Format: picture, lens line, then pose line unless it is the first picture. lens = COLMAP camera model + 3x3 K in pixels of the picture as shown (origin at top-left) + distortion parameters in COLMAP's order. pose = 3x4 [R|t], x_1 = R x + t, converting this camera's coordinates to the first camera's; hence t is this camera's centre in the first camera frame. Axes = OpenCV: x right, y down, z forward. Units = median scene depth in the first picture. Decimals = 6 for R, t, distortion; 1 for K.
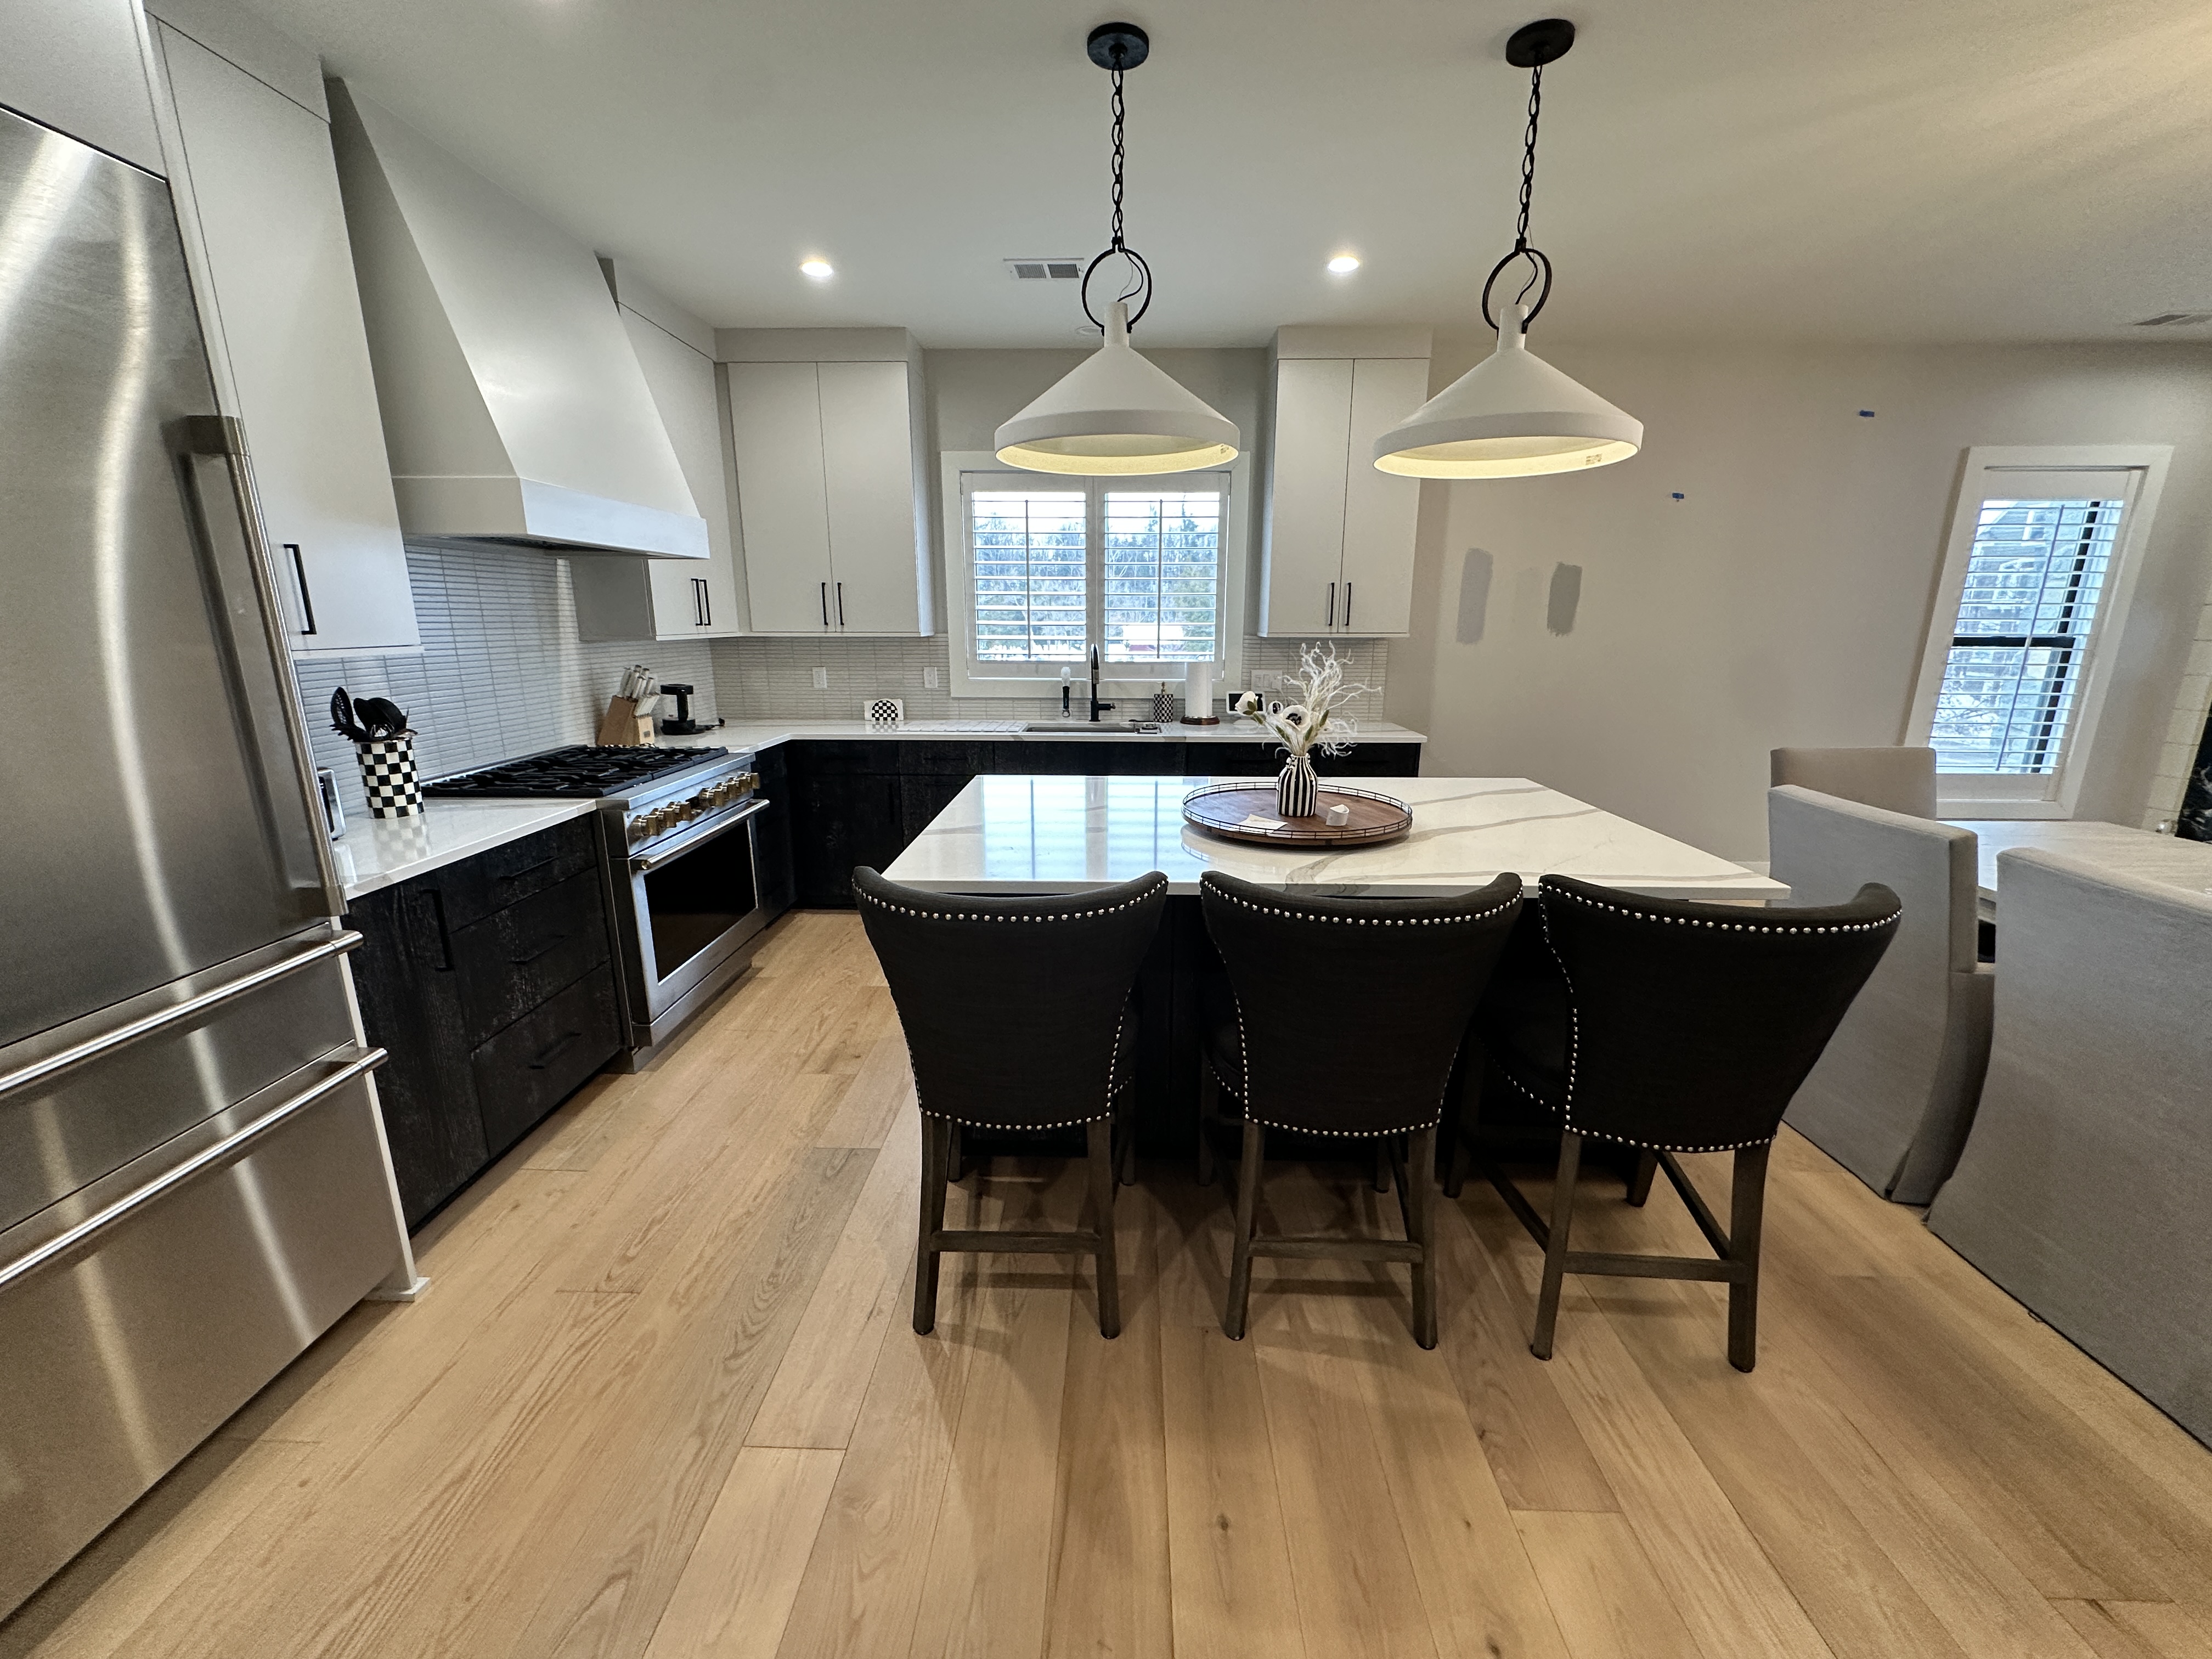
lens RADIAL K [[878.4, 0, 1102.5], [0, 878.4, 829.2], [0, 0, 1]] dist [-0.000471, -0.000272]
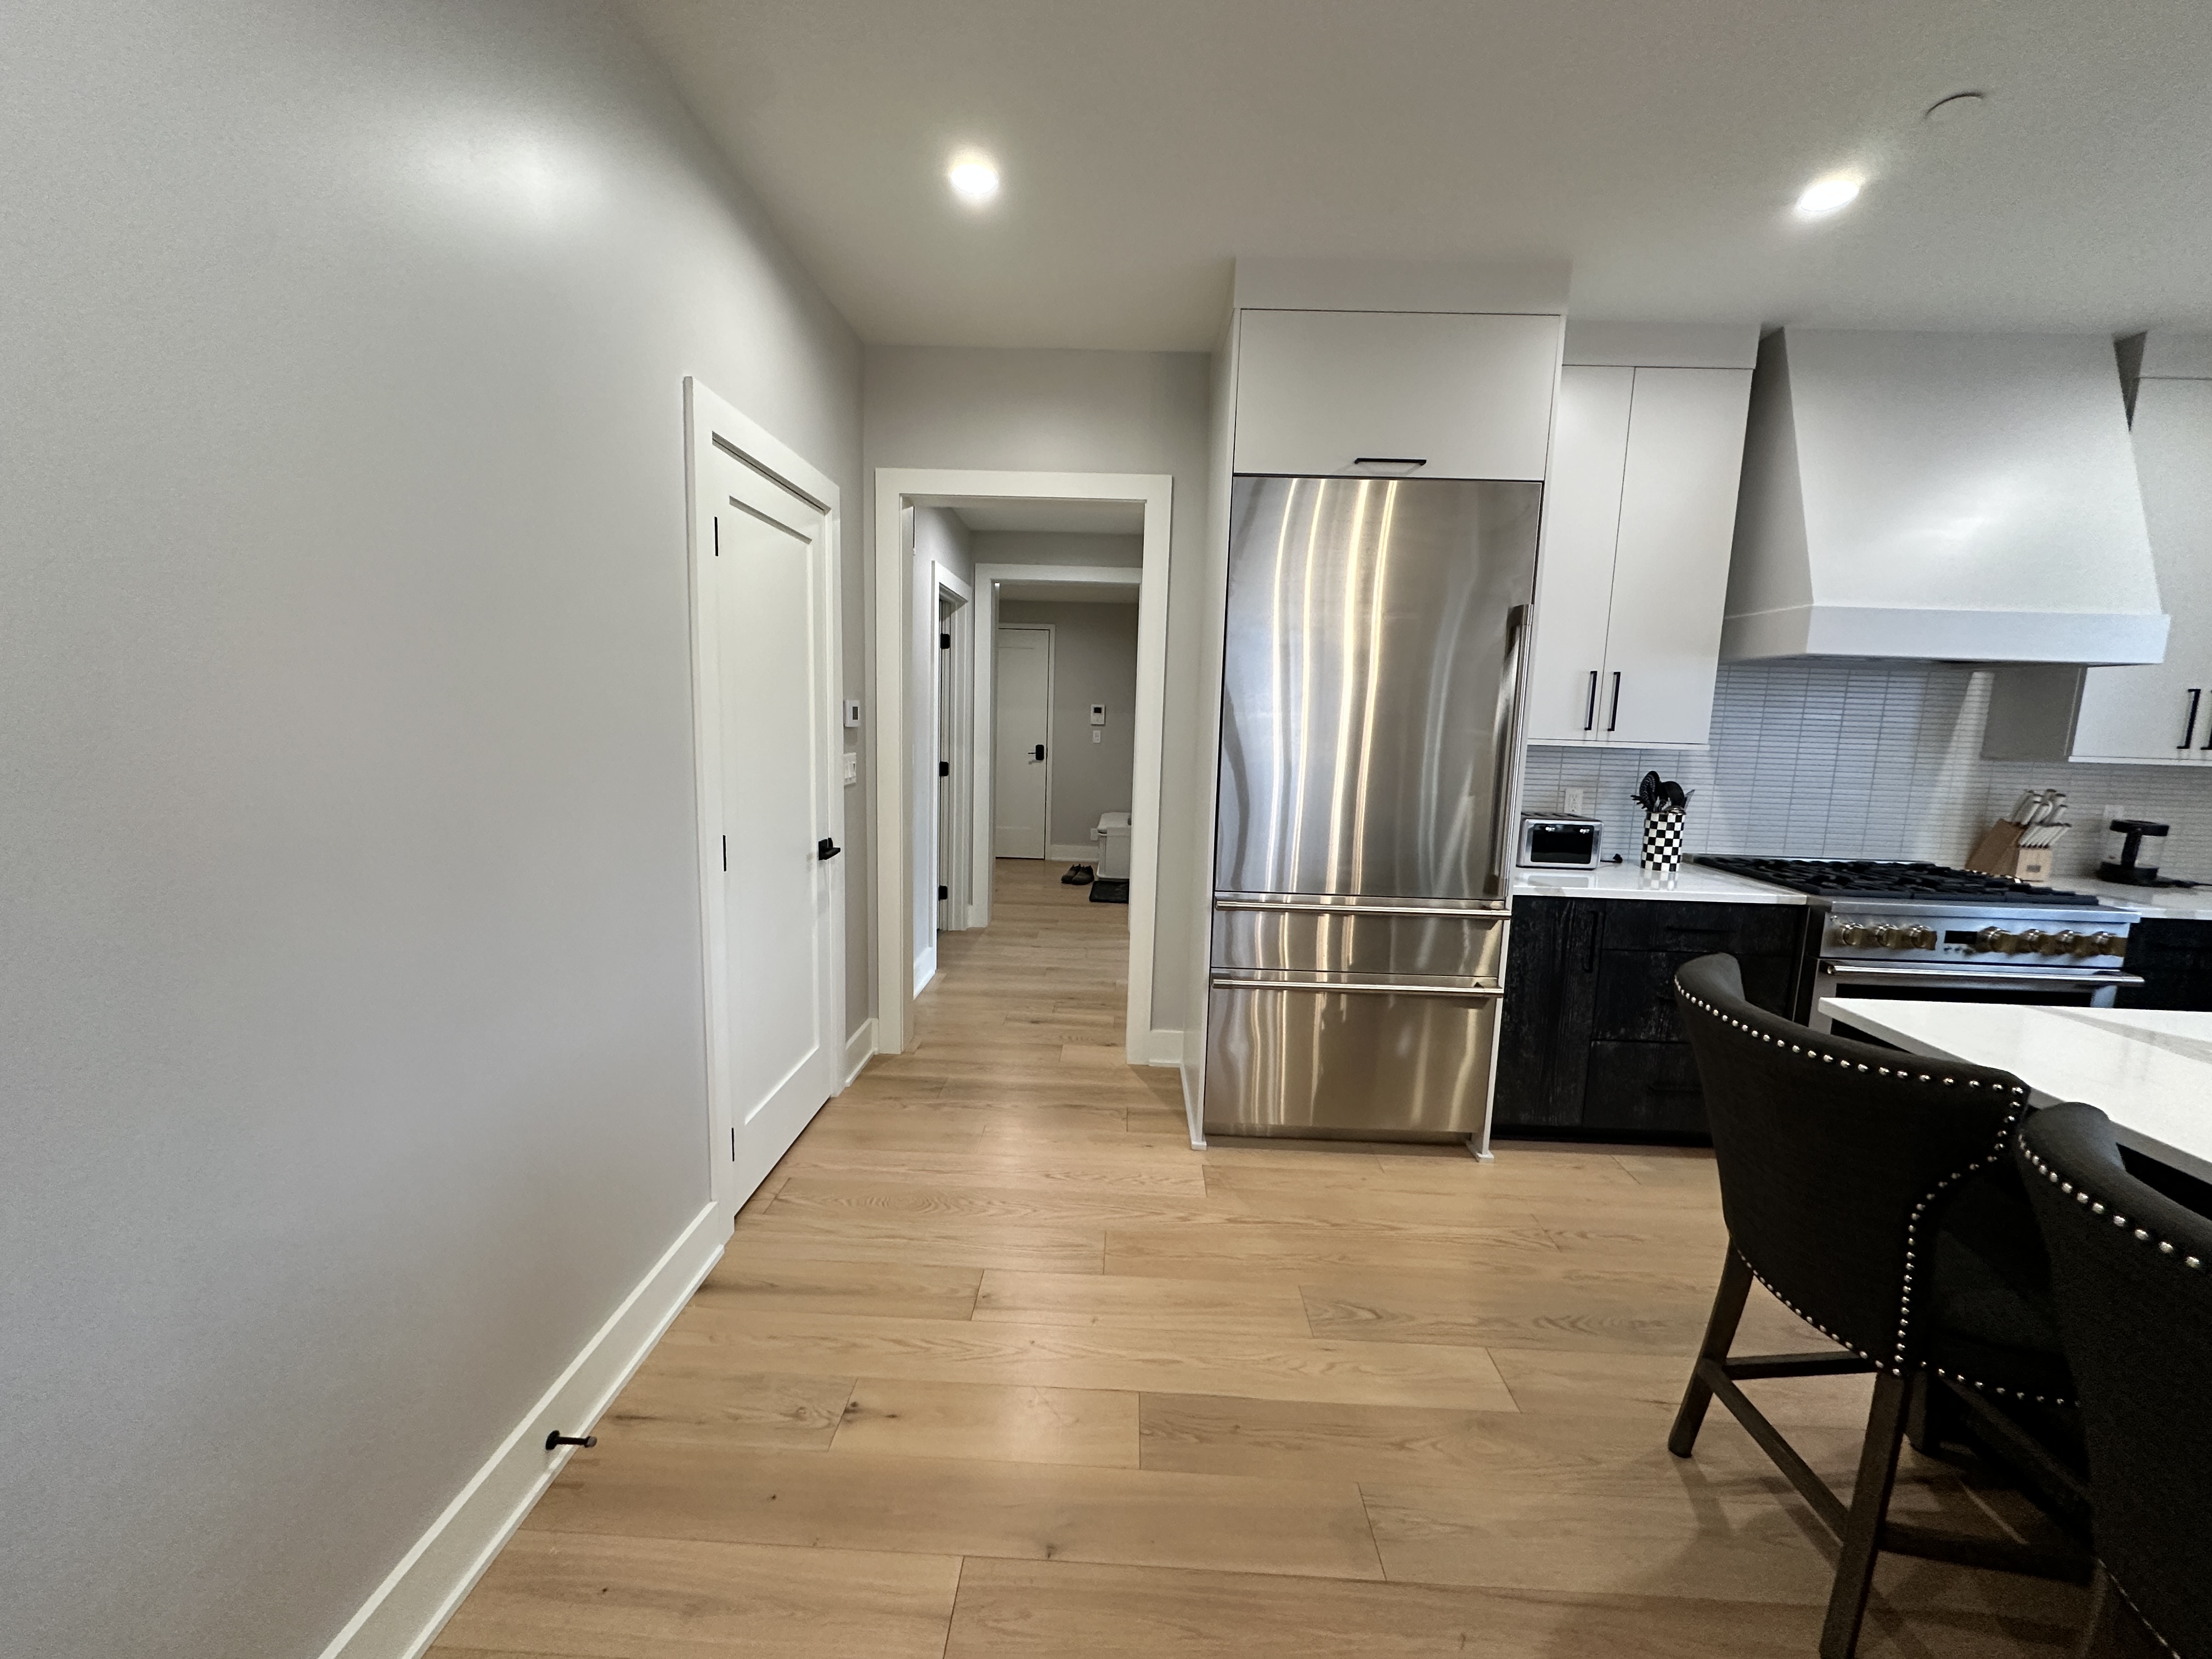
lens RADIAL K [[878.4, 0, 1107.1], [0, 878.4, 829.1], [0, 0, 1]] dist [-0.000471, -0.000272]
pose [[-0.001314, 0.135103, -0.990831, 0.355442], [-0.265683, 0.955174, 0.130594, -0.019045], [0.964059, 0.263419, 0.034639, 0.104788]]
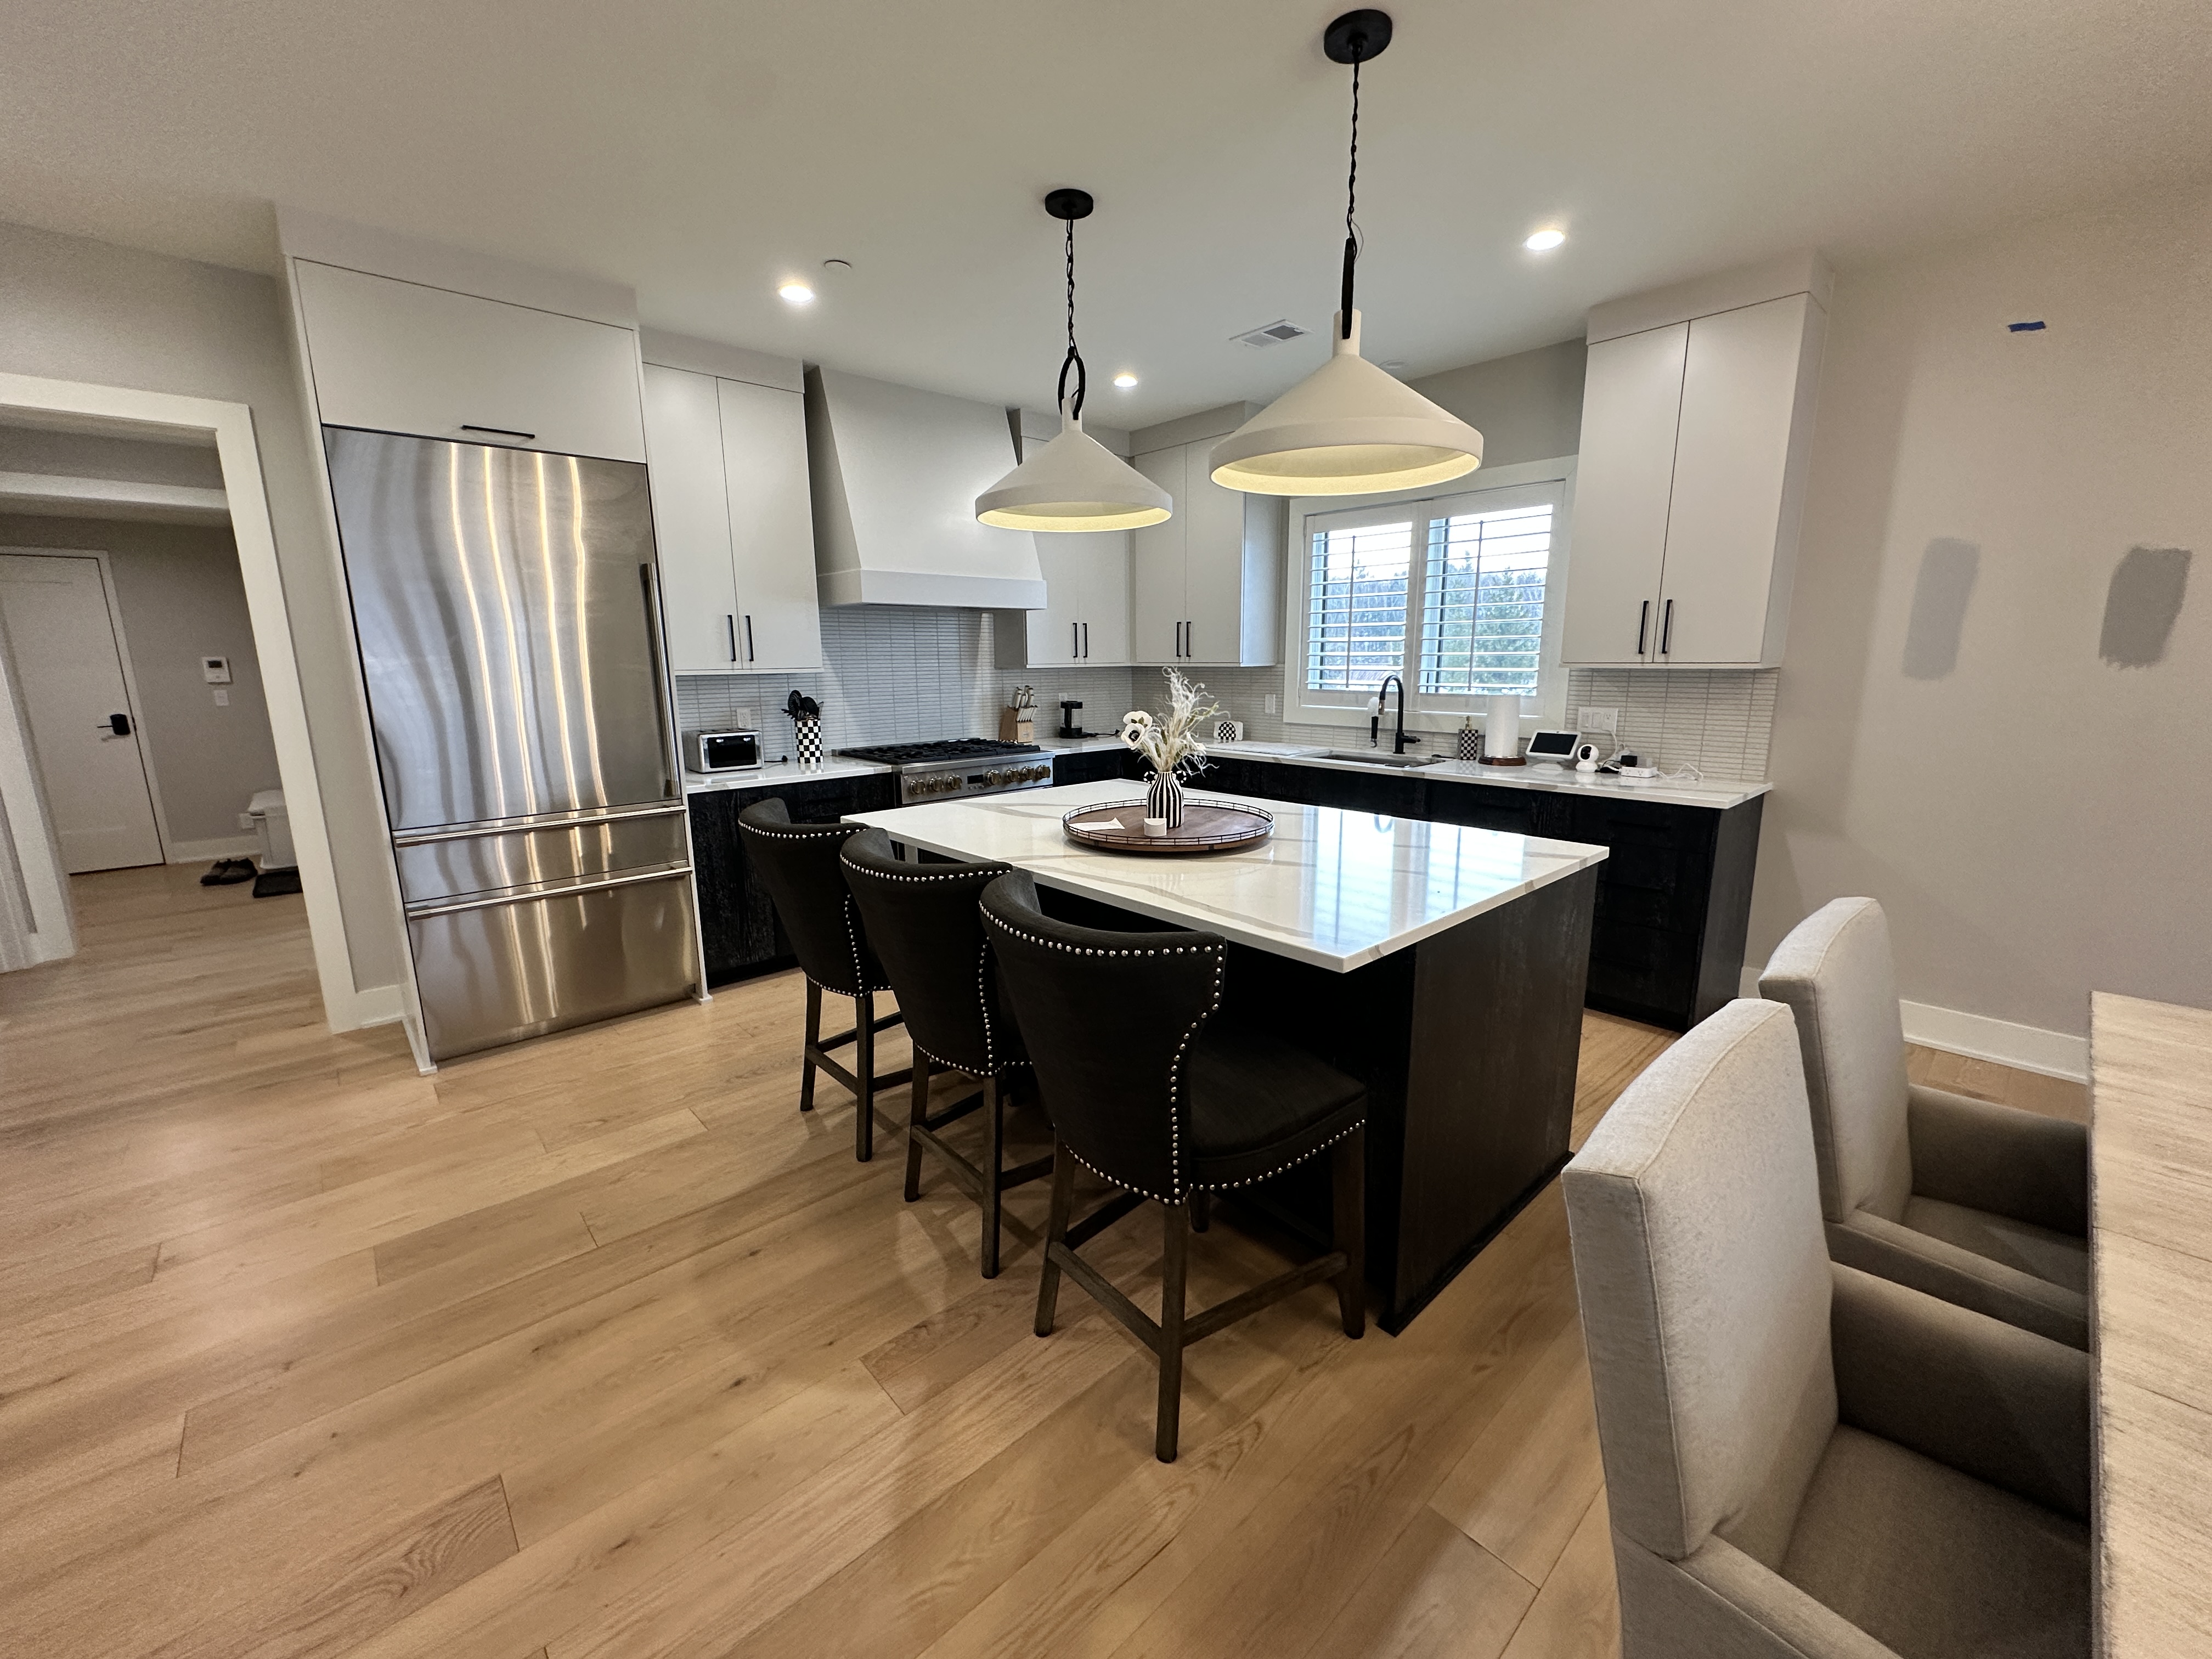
lens RADIAL K [[878.4, 0, 1106.6], [0, 878.4, 828.3], [0, 0, 1]] dist [-0.000471, -0.000272]
pose [[0.691706, 0.132776, -0.709868, 0.647606], [-0.160992, 0.986568, 0.027658, -0.022590], [0.704006, 0.095152, 0.703791, 0.132715]]
